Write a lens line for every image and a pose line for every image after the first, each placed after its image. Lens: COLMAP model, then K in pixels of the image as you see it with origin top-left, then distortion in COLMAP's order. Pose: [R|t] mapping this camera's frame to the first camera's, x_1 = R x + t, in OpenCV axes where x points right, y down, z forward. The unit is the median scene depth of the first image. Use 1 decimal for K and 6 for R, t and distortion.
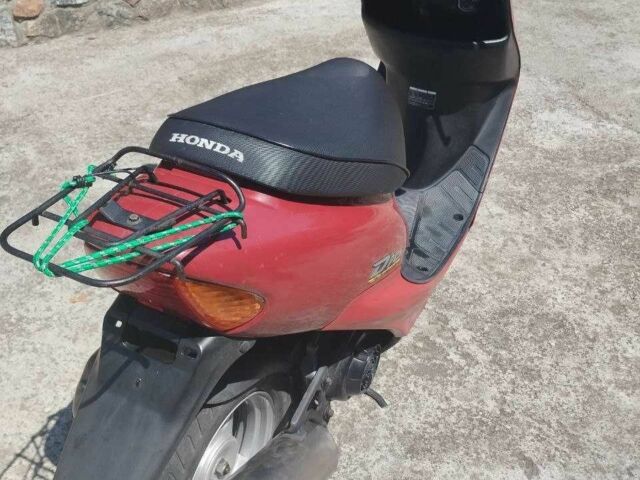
lens RADIAL K [[737.4, 0, 320.0], [0, 737.4, 240.0], [0, 0, 1]] dist [0.040531, 0.008764]
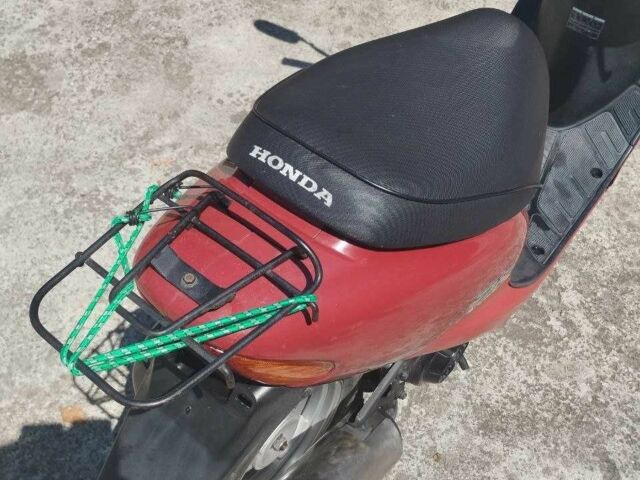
lens RADIAL K [[740.9, 0, 320.0], [0, 740.9, 240.0], [0, 0, 1]] dist [0.044652, 0.000413]
pose [[0.977763, 0.170346, -0.122315, -0.005746], [-0.129946, 0.949925, 0.284178, -0.172504], [0.164599, -0.261965, 0.950937, 0.122367]]
